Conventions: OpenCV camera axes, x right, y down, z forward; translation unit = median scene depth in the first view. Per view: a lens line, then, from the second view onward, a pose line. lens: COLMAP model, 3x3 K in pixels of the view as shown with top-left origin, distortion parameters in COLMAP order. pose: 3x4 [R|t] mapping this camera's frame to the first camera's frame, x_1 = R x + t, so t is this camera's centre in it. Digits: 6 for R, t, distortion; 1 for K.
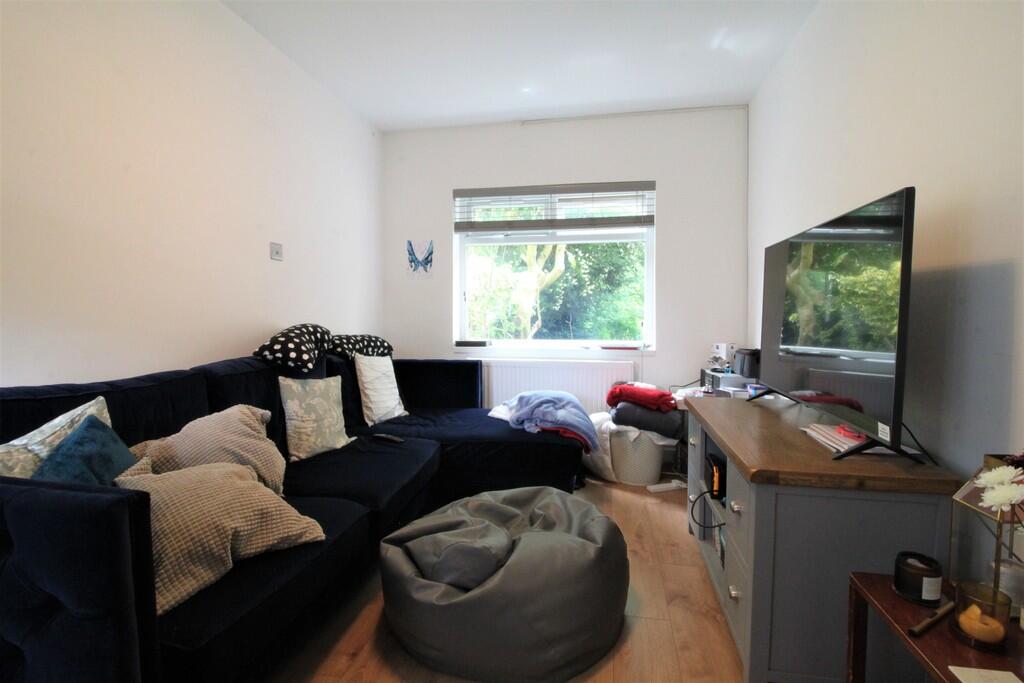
lens RADIAL K [[474.3, 0, 516.1], [0, 474.3, 329.7], [0, 0, 1]] dist [-0.000055, -0.013814]
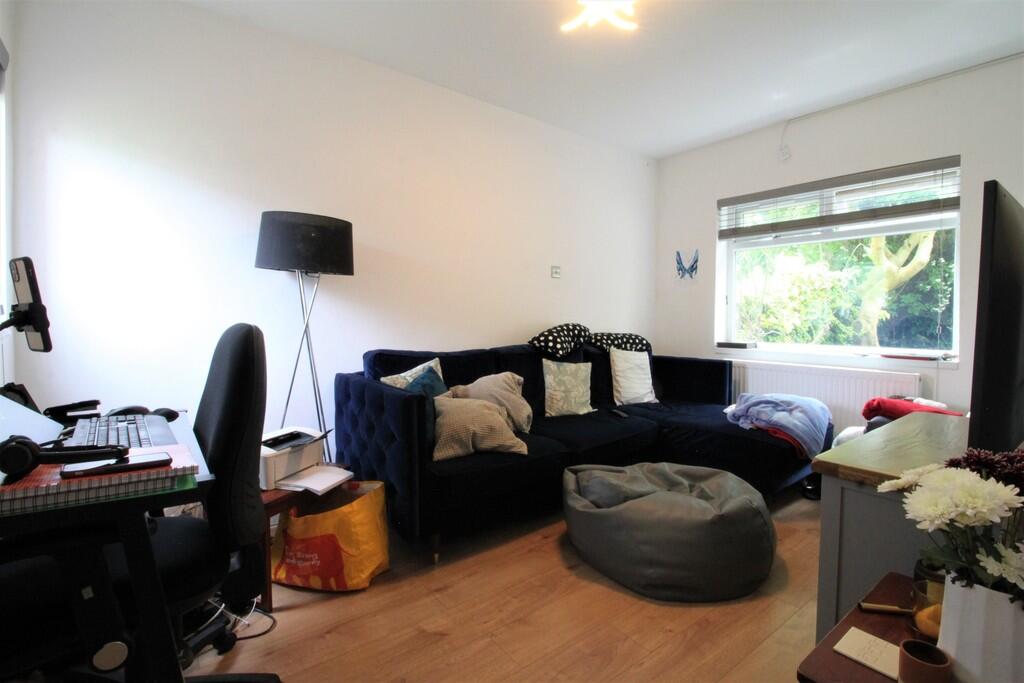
lens RADIAL K [[474.3, 0, 516.1], [0, 474.3, 329.7], [0, 0, 1]] dist [-0.000055, -0.013814]
pose [[0.748945, 0.021886, -0.662270, 0.352112], [-0.025439, 0.999667, 0.004268, 0.004060], [0.662143, 0.013651, 0.749253, -0.138889]]
